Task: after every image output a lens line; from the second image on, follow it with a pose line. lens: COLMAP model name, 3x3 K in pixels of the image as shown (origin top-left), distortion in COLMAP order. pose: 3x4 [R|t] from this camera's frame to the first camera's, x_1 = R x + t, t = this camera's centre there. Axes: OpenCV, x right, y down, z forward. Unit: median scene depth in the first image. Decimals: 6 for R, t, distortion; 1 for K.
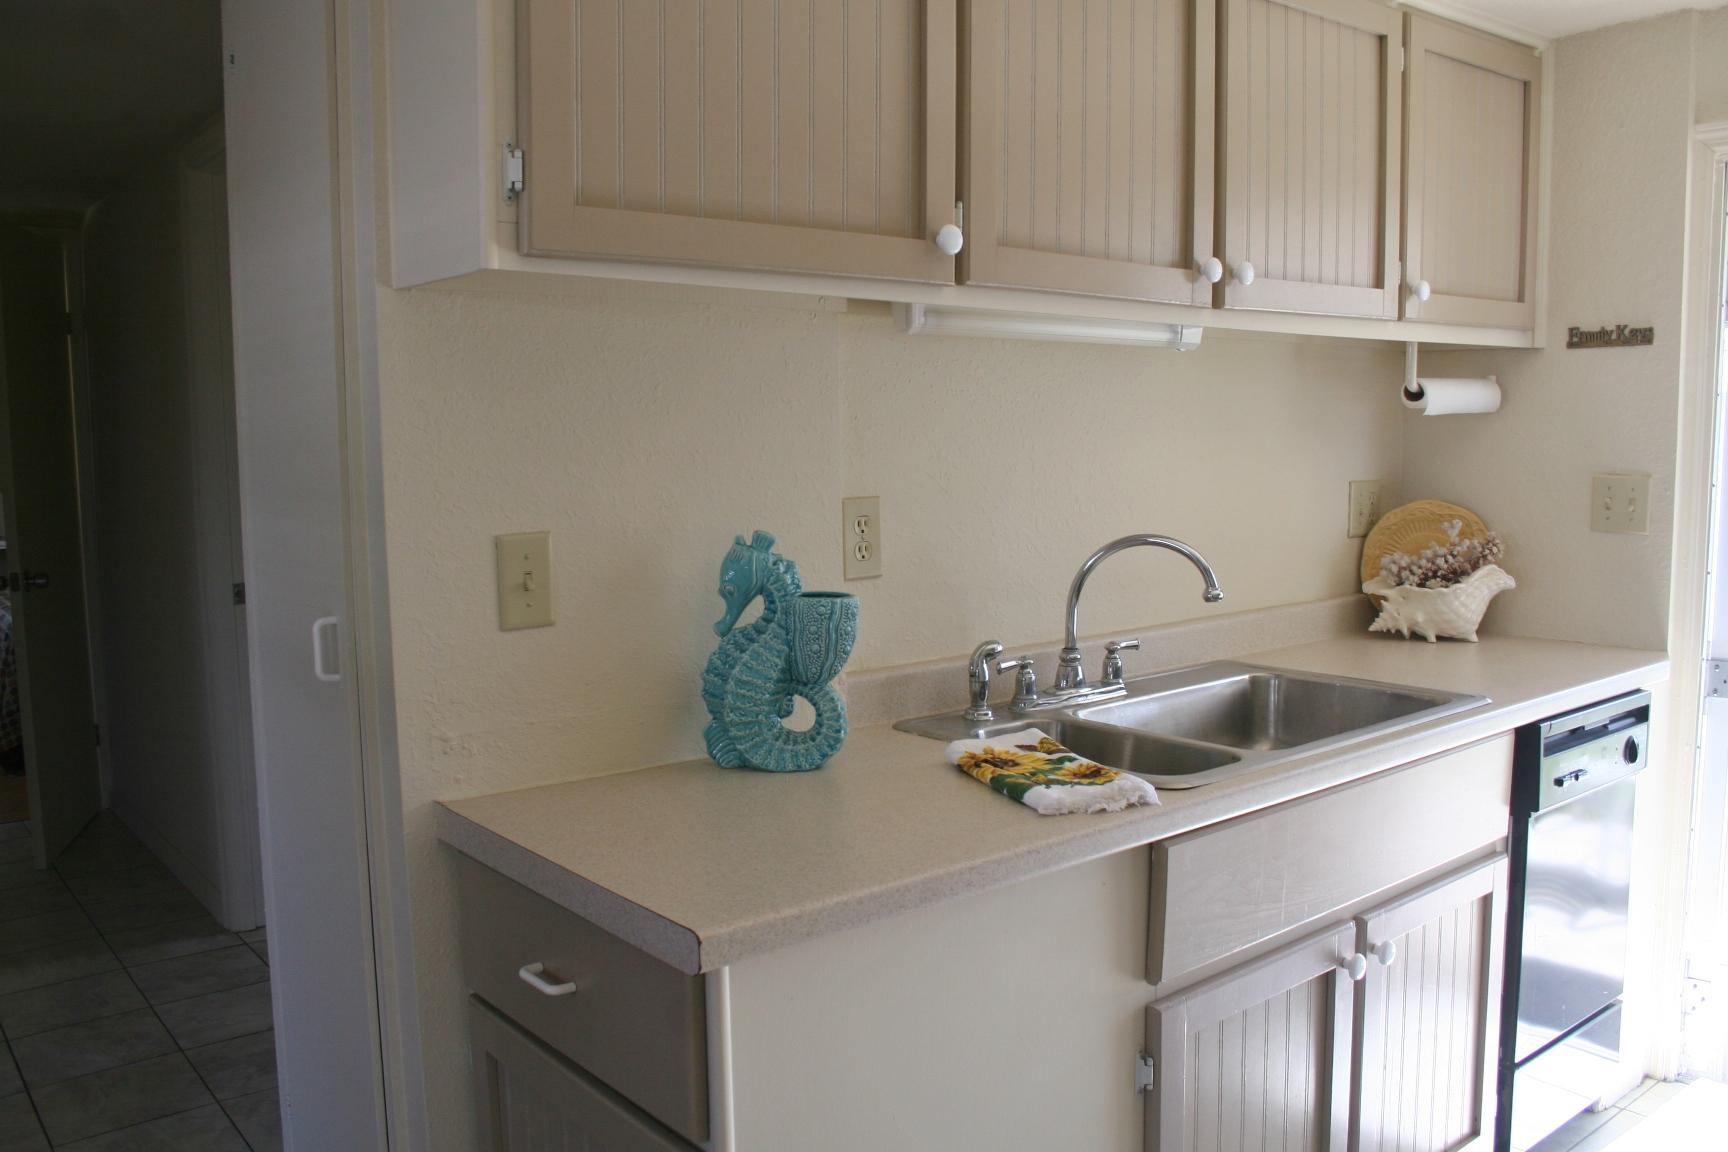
lens RADIAL K [[1417.5, 0, 855.4], [0, 1417.5, 577.2], [0, 0, 1]] dist [-0.158185, 0.131784]
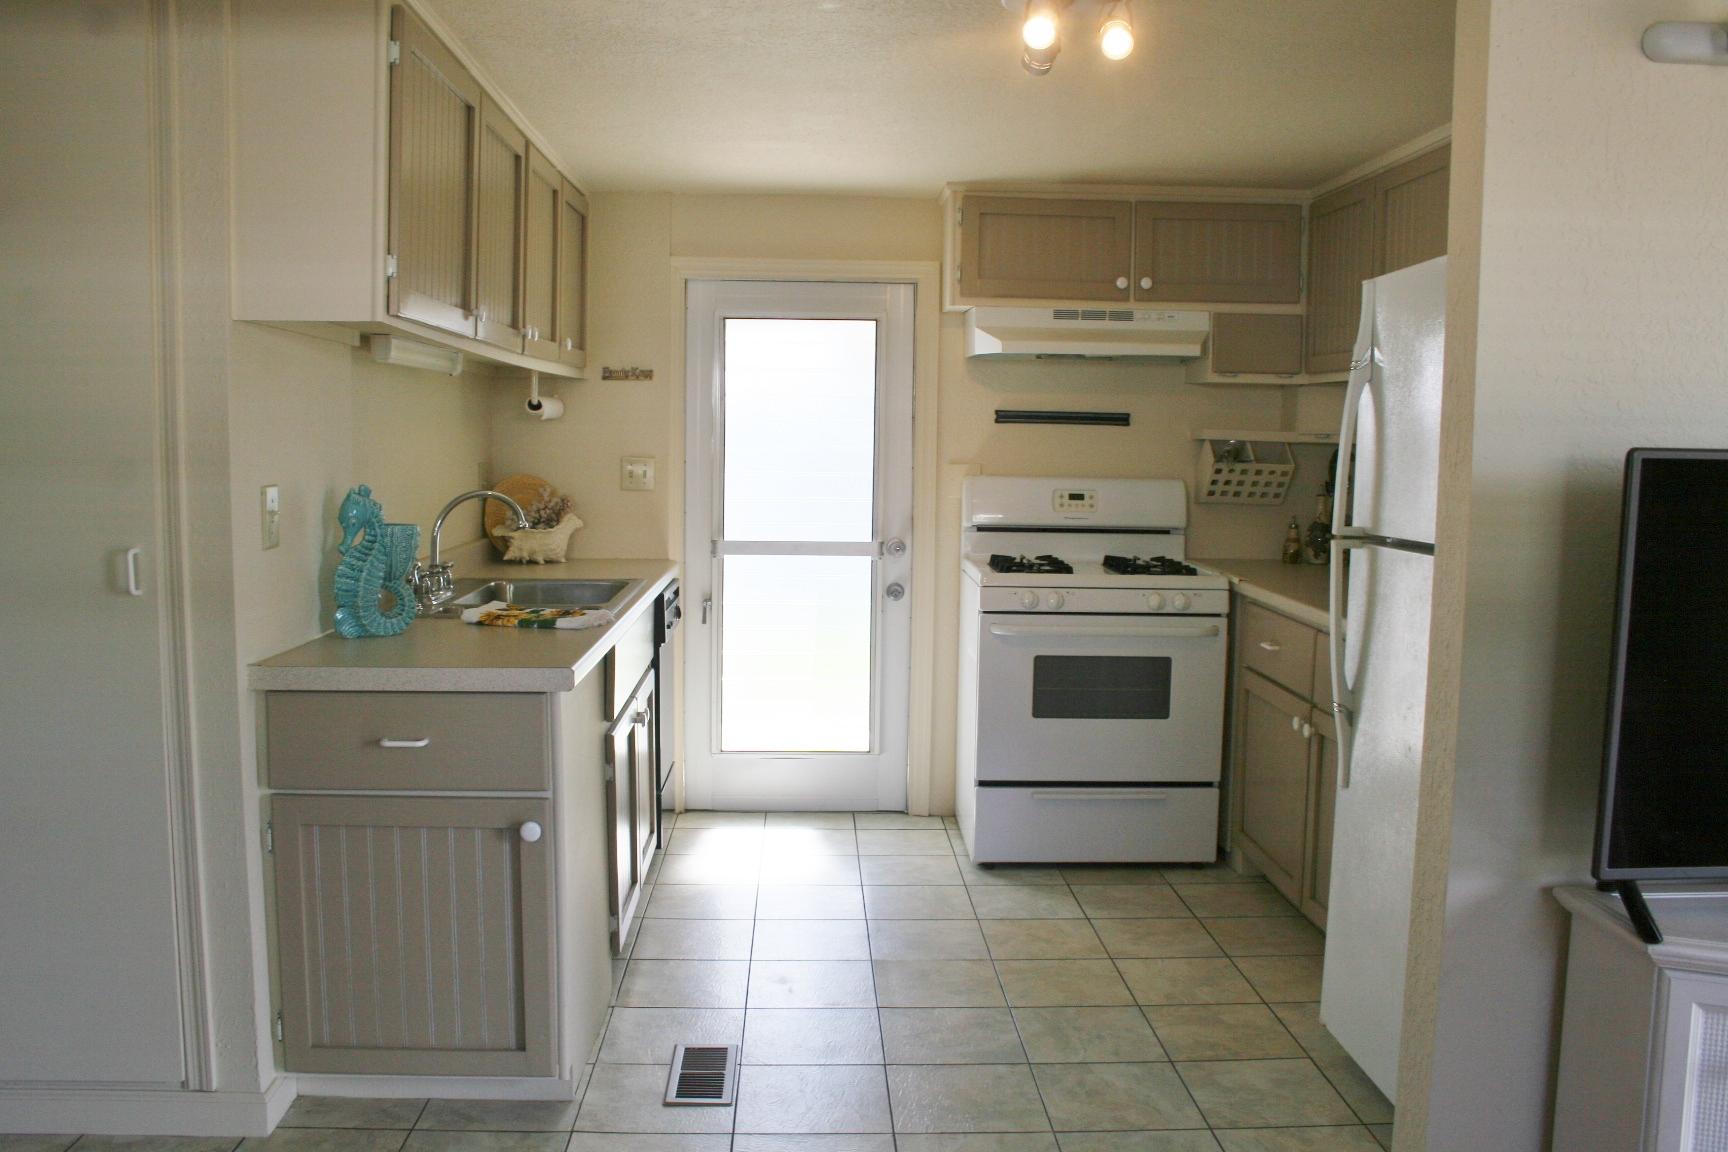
lens RADIAL K [[1417.5, 0, 855.4], [0, 1417.5, 577.2], [0, 0, 1]] dist [-0.158185, 0.131784]
pose [[0.596960, -0.060224, 0.800007, -0.658850], [0.064516, 0.997553, 0.026953, 0.042244], [-0.799672, 0.035524, 0.599385, -0.241663]]
